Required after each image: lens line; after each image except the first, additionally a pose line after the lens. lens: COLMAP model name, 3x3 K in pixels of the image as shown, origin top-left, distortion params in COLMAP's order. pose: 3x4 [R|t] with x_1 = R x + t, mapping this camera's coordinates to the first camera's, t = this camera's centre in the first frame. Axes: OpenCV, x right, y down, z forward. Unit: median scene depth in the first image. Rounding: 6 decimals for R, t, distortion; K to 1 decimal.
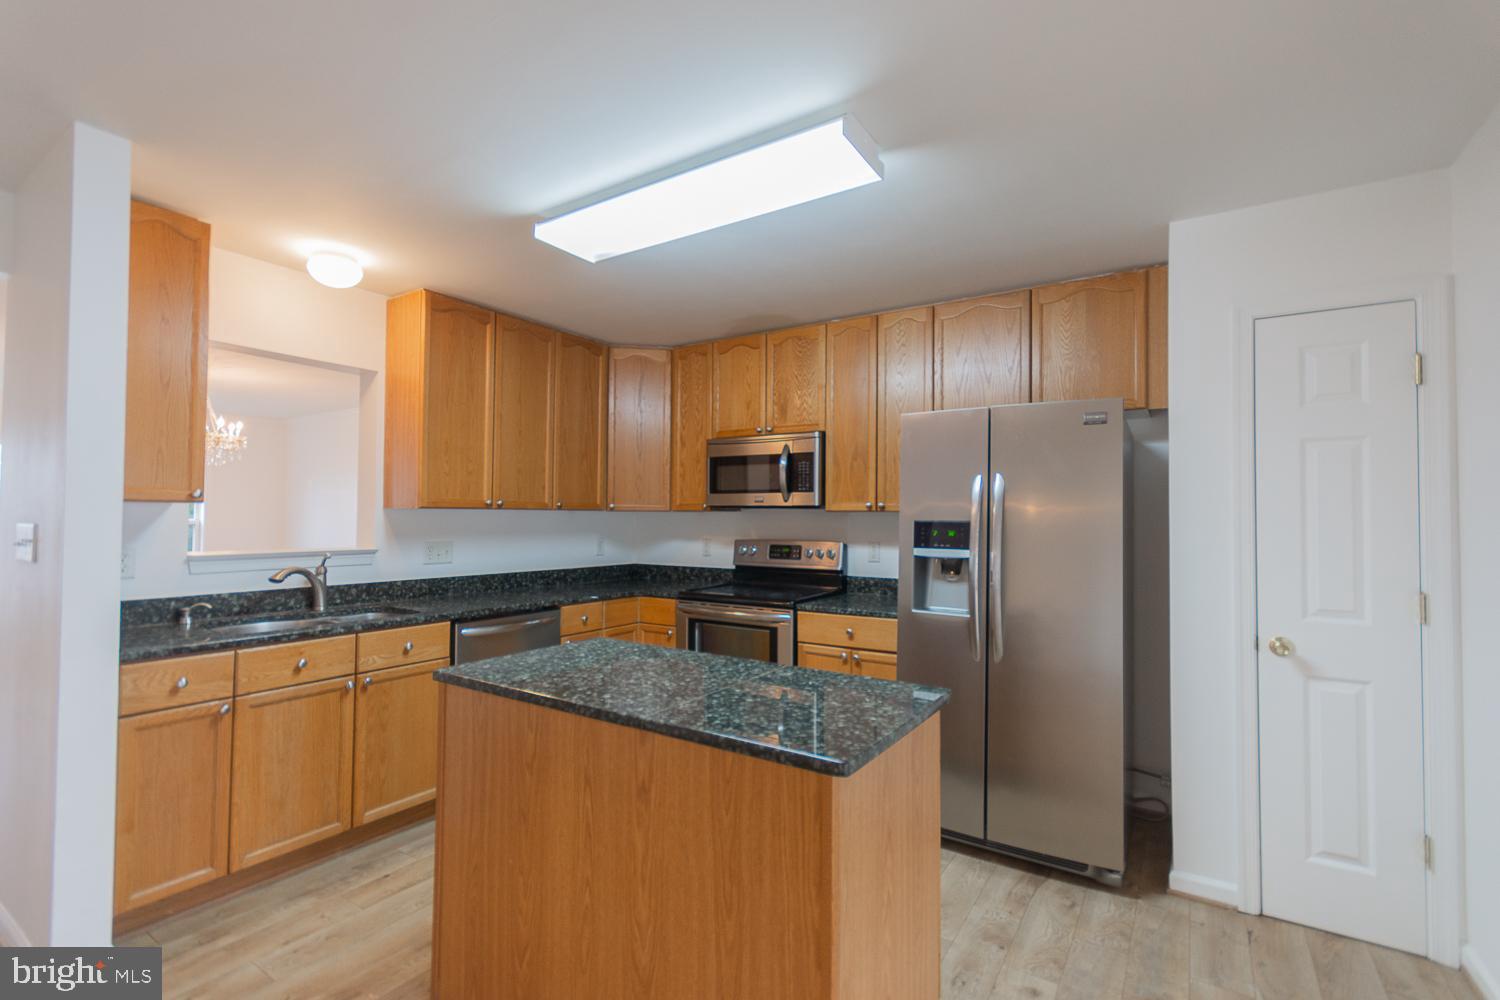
lens RADIAL K [[658.6, 0, 761.3], [0, 658.6, 502.4], [0, 0, 1]] dist [0.007605, -0.003511]
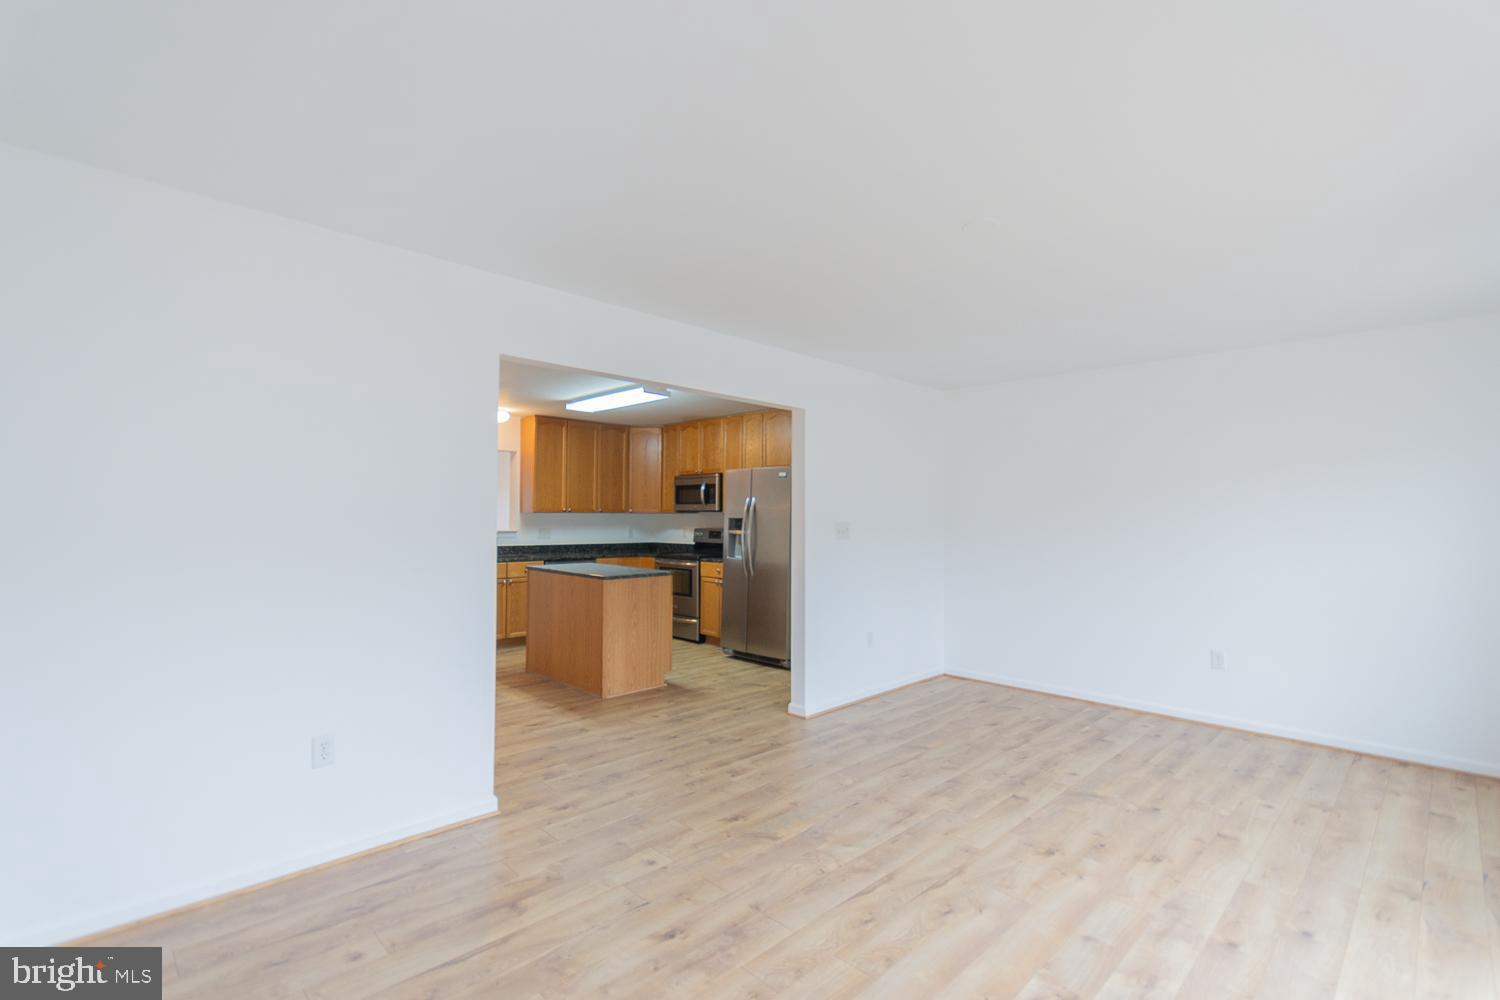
lens RADIAL K [[658.6, 0, 753.4], [0, 658.6, 498.2], [0, 0, 1]] dist [0.007605, -0.003511]
pose [[0.976143, -0.007064, -0.217013, 0.542289], [0.005821, 0.999963, -0.006366, -0.016218], [0.217050, 0.004951, 0.976148, -0.797640]]
